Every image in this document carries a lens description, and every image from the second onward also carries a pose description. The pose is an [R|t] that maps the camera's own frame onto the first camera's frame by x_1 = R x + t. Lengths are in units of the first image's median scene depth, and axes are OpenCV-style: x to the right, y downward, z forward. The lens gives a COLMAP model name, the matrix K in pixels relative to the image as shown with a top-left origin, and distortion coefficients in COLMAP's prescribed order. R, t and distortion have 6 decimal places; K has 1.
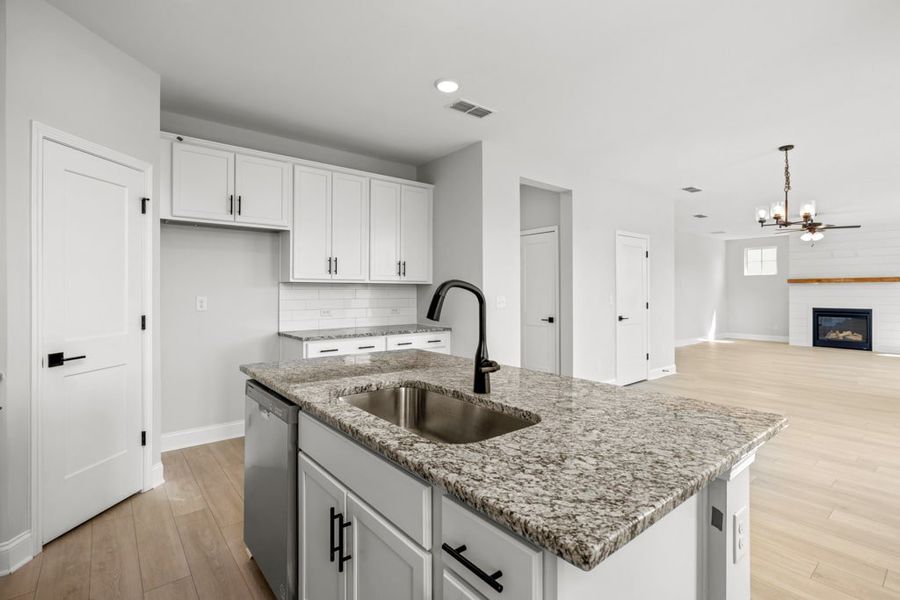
lens RADIAL K [[423.9, 0, 452.3], [0, 423.9, 288.1], [0, 0, 1]] dist [-0.001293, 0.001081]
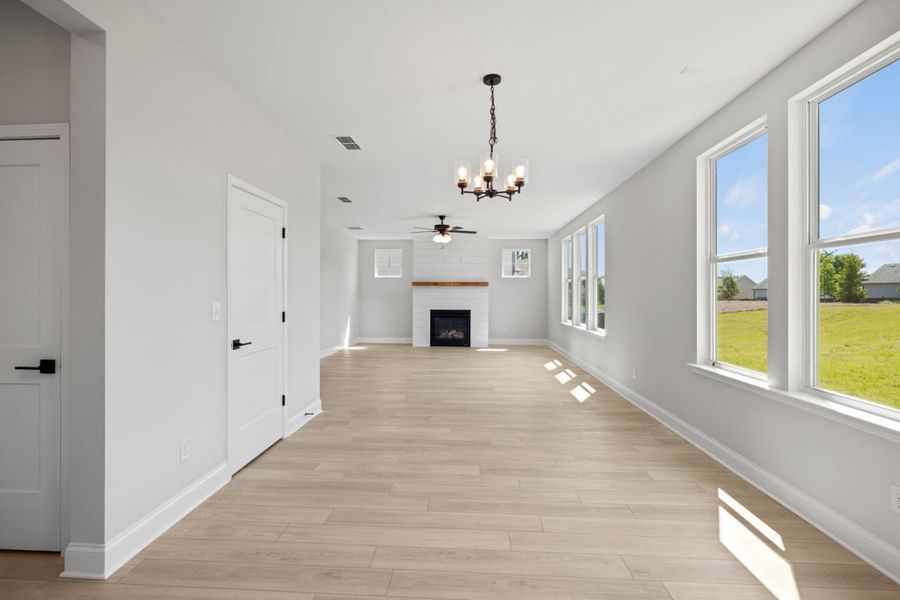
lens RADIAL K [[423.9, 0, 443.6], [0, 423.9, 294.0], [0, 0, 1]] dist [-0.001293, 0.001081]
pose [[0.686441, 0.002370, 0.727182, 0.110363], [-0.008964, 0.999946, 0.005203, 0.002047], [-0.727131, -0.010090, 0.686425, 0.261609]]
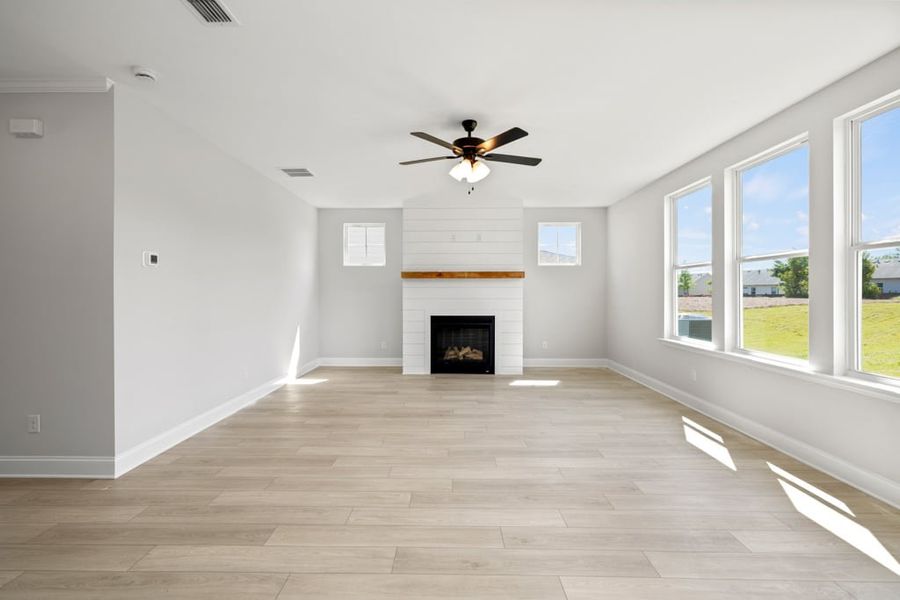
lens RADIAL K [[376.4, 0, 449.3], [0, 376.4, 292.0], [0, 0, 1]] dist [0.002400, 0.000204]
pose [[0.641581, -0.001242, 0.767055, 0.430040], [-0.005488, 0.999966, 0.006210, 0.005652], [-0.767036, -0.008193, 0.641552, 0.619448]]
